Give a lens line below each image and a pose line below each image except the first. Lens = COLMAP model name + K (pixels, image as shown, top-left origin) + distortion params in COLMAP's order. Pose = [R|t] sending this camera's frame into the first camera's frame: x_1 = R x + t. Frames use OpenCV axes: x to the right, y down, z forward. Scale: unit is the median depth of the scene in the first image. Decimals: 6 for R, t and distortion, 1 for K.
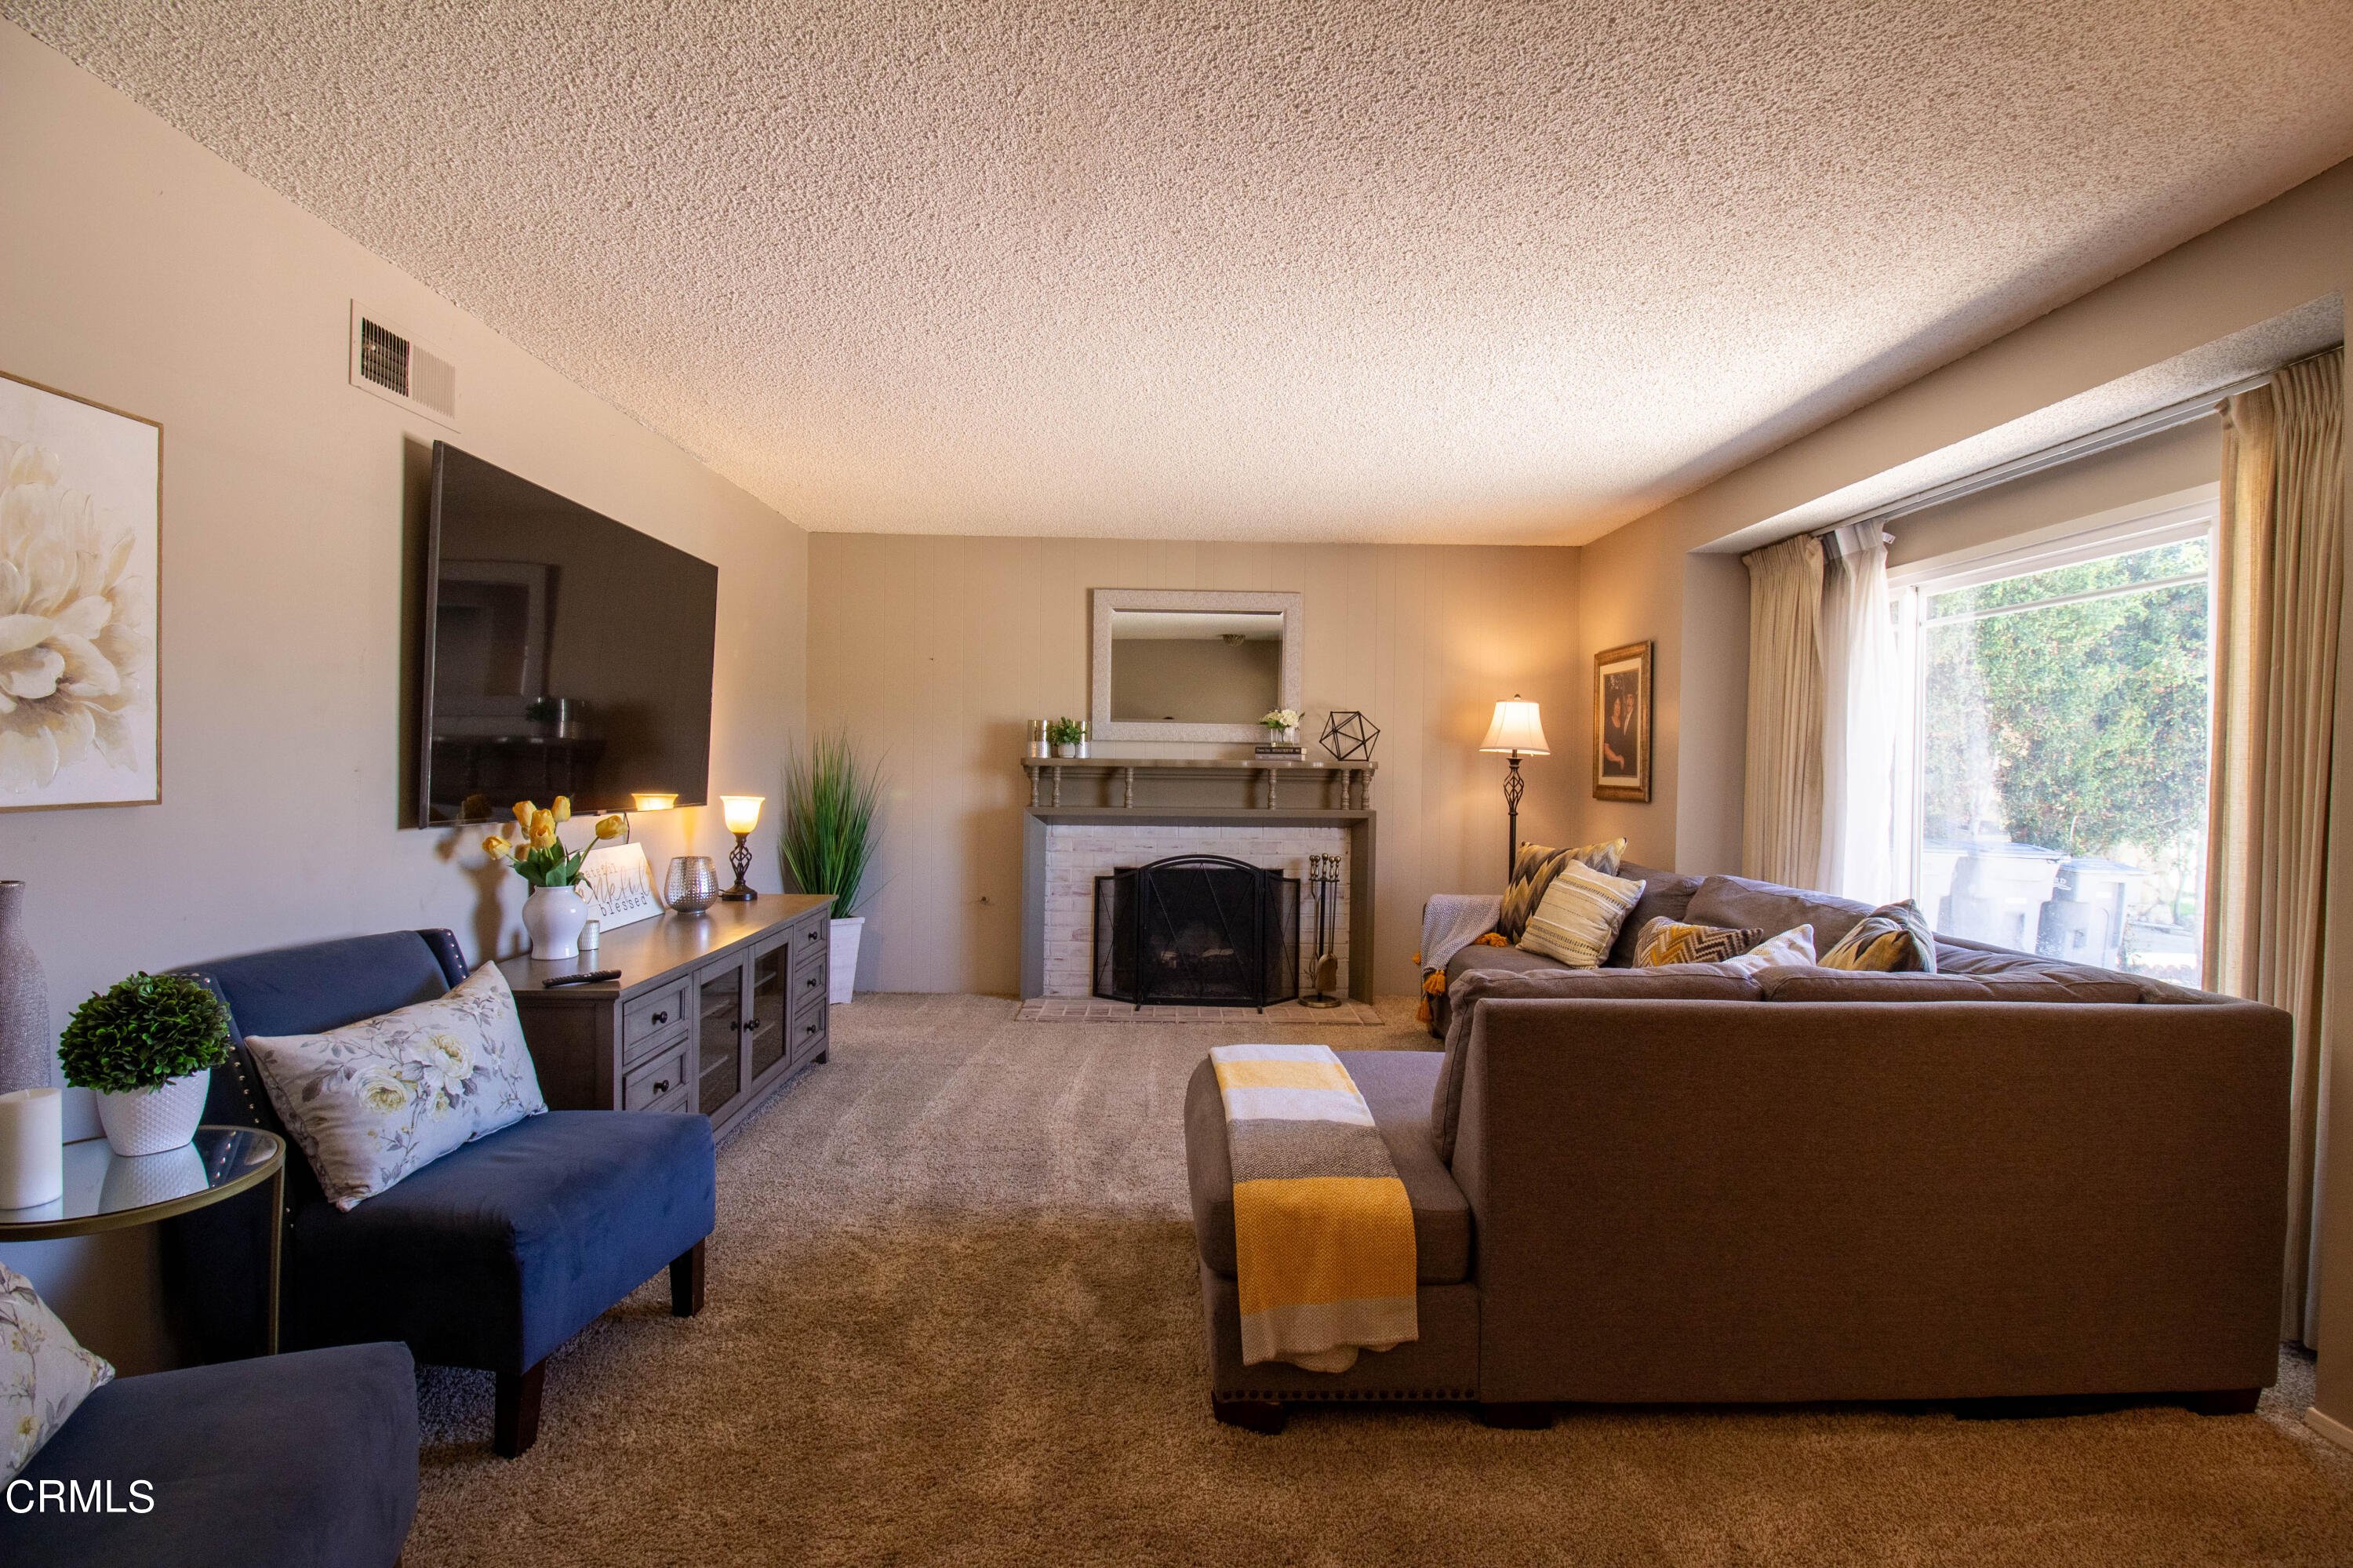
lens RADIAL K [[1090.5, 0, 1191.4], [0, 1090.5, 764.9], [0, 0, 1]] dist [0.002441, -0.013418]
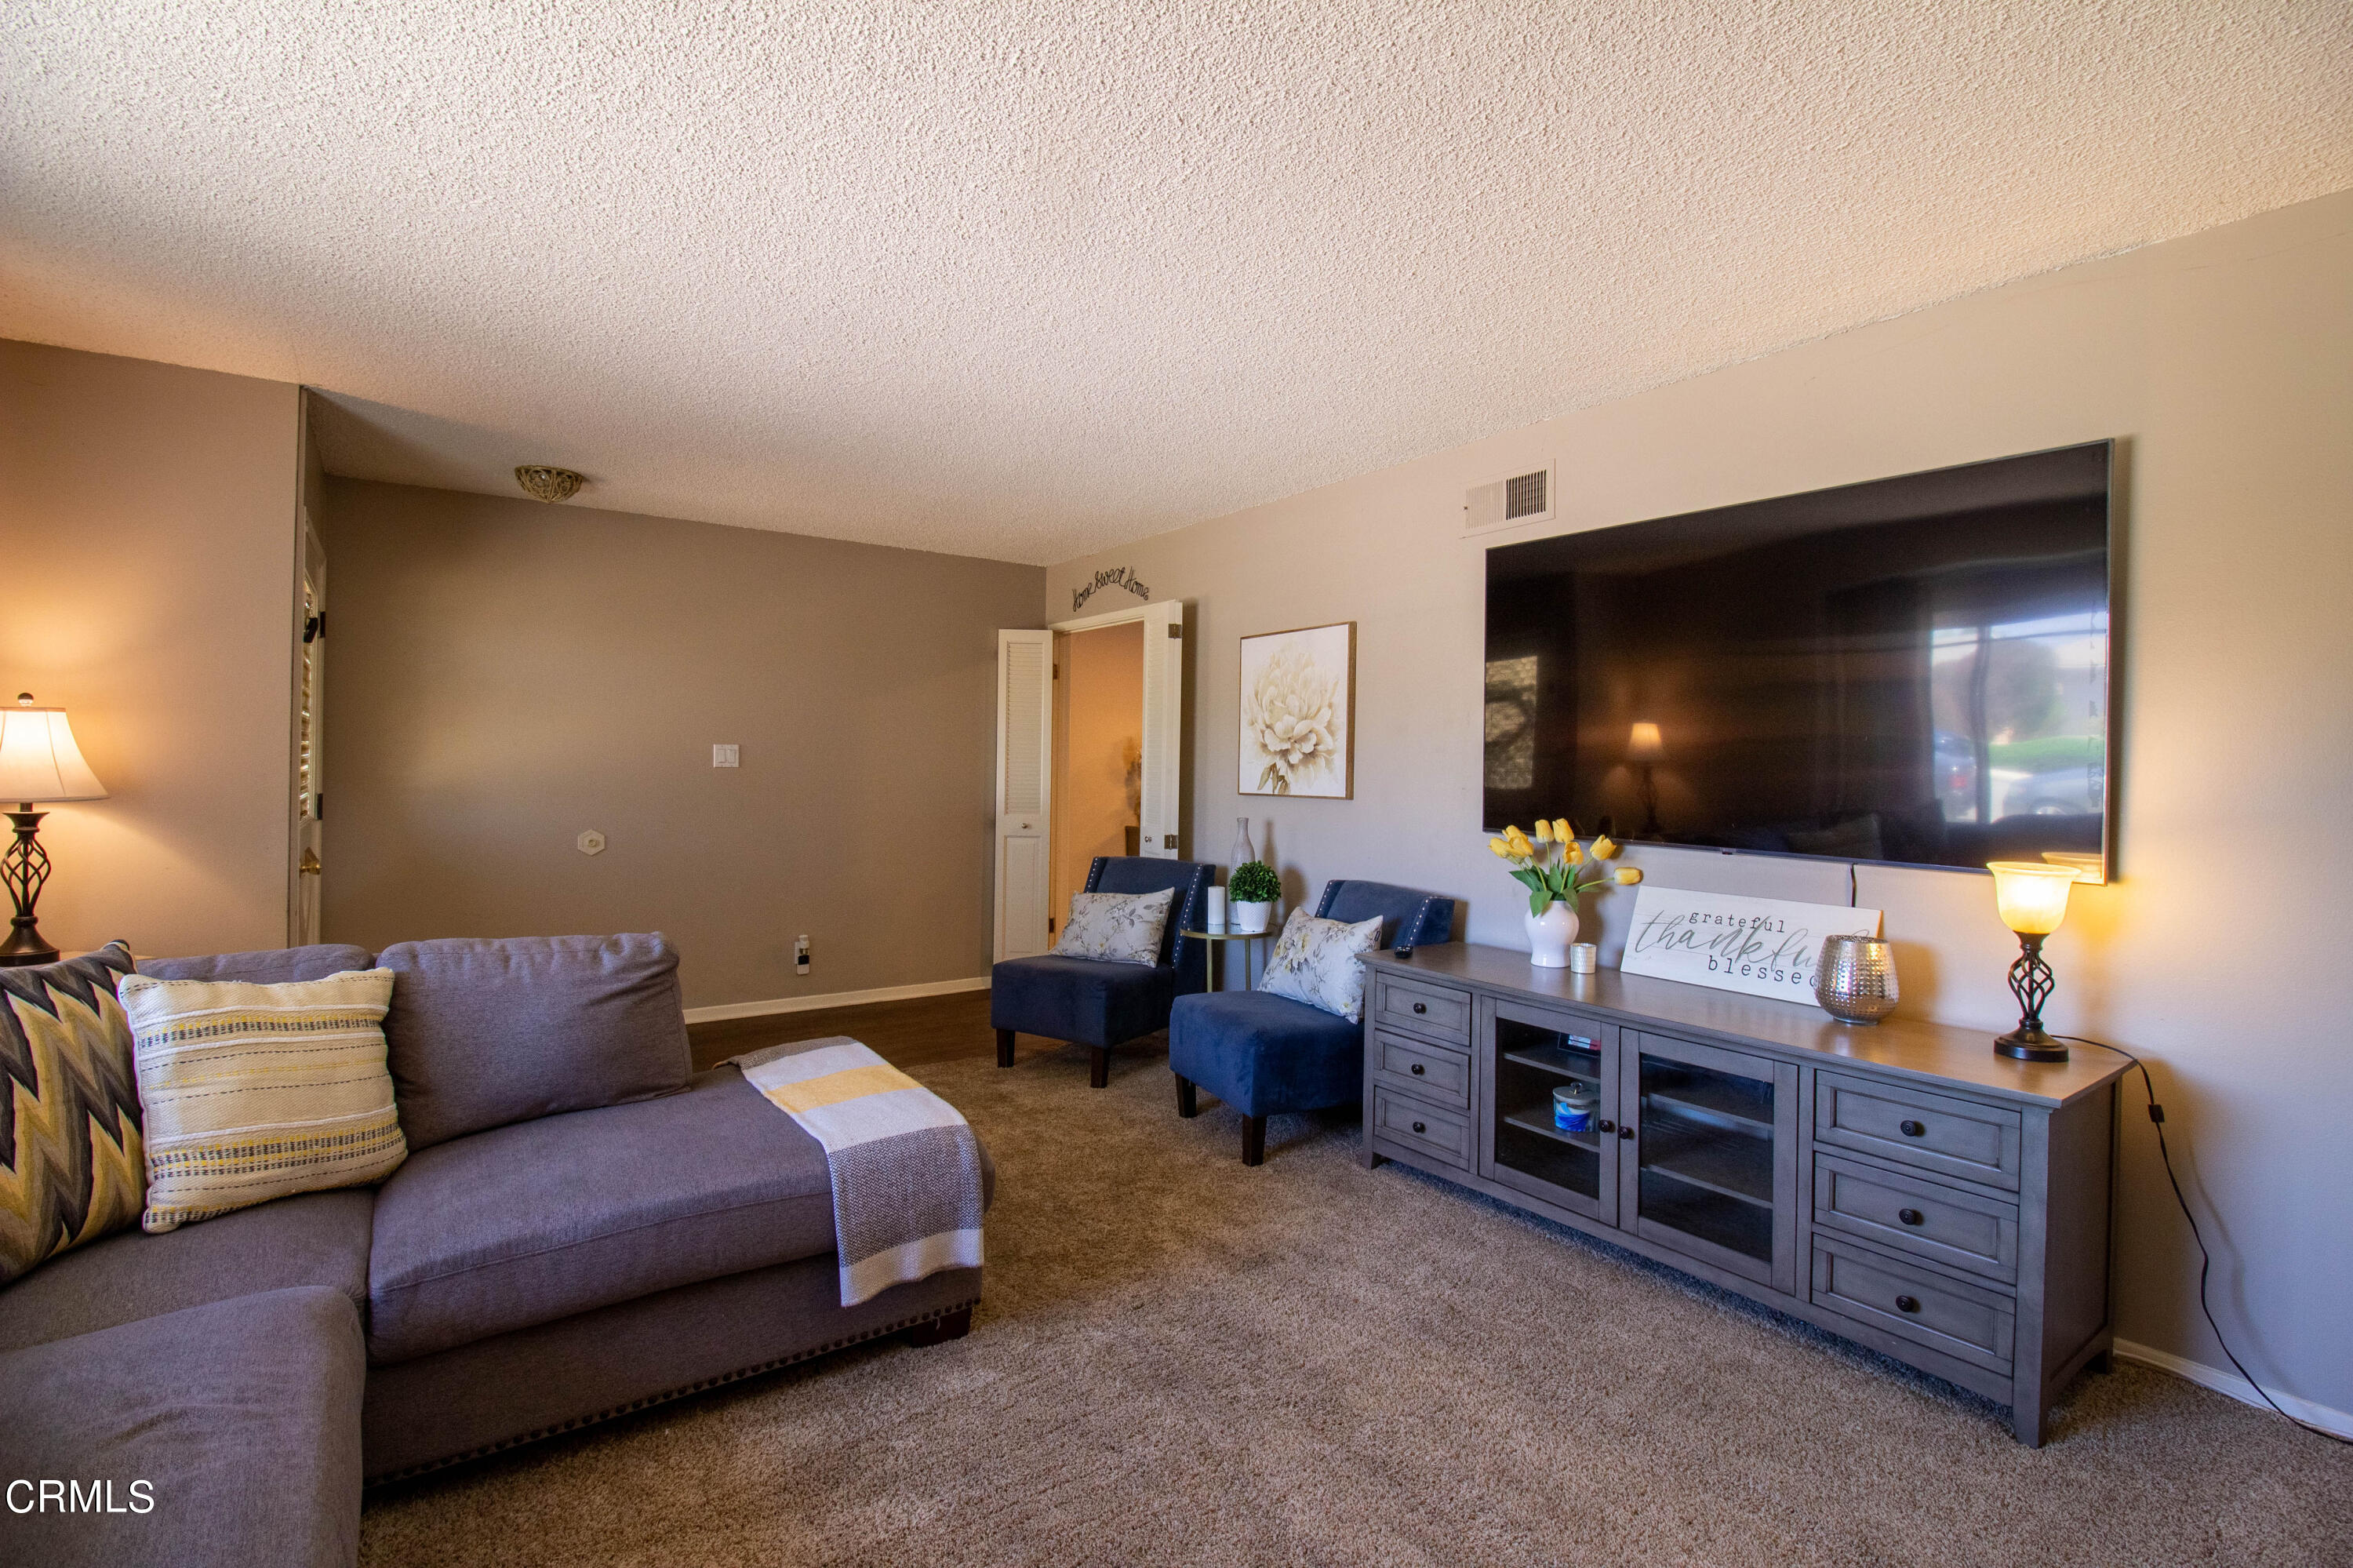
lens RADIAL K [[1090.5, 0, 1191.4], [0, 1090.5, 764.9], [0, 0, 1]] dist [0.002441, -0.013418]
pose [[-0.815627, -0.034987, -0.577519, 0.574491], [-0.039027, 0.999223, -0.005417, -0.008749], [0.577260, 0.018121, -0.816359, 2.730603]]
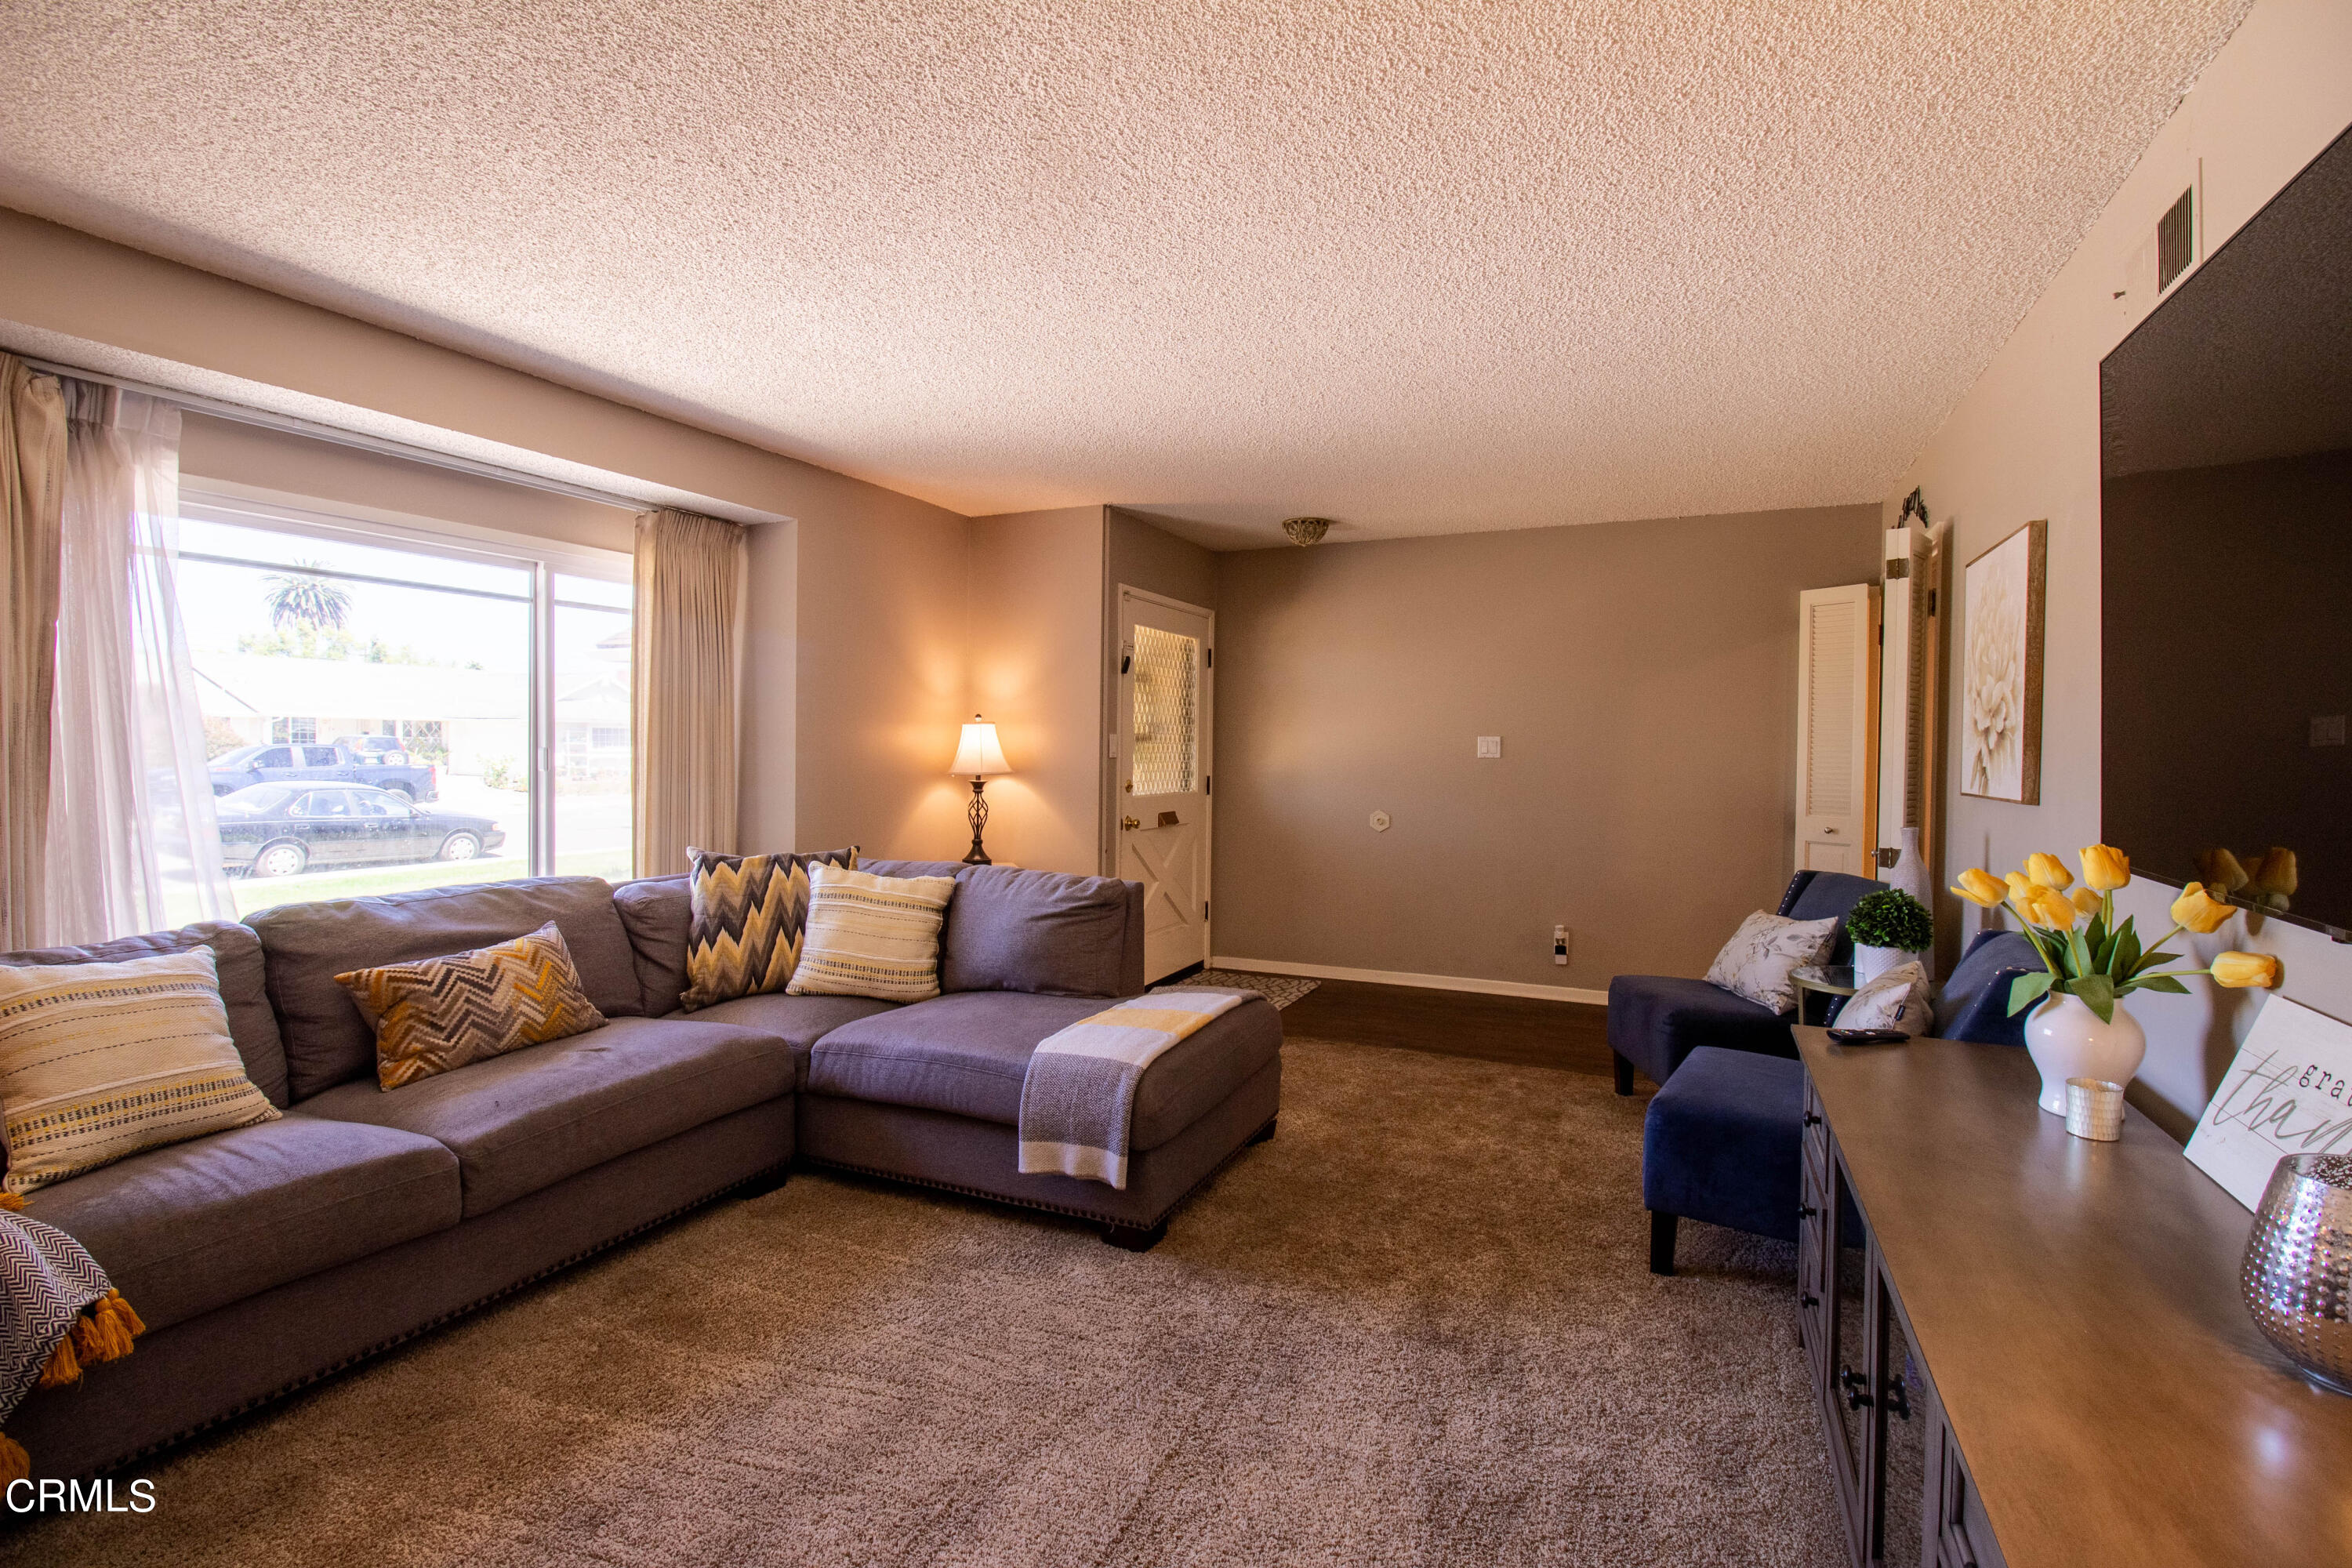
lens RADIAL K [[1090.0, 0, 1190.9], [0, 1090.0, 765.0], [0, 0, 1]] dist [0.002441, -0.013418]
pose [[-0.905758, -0.037484, 0.422134, -0.596354], [-0.025111, 0.999078, 0.034835, -0.035409], [-0.423051, 0.020952, -0.905864, 2.813488]]
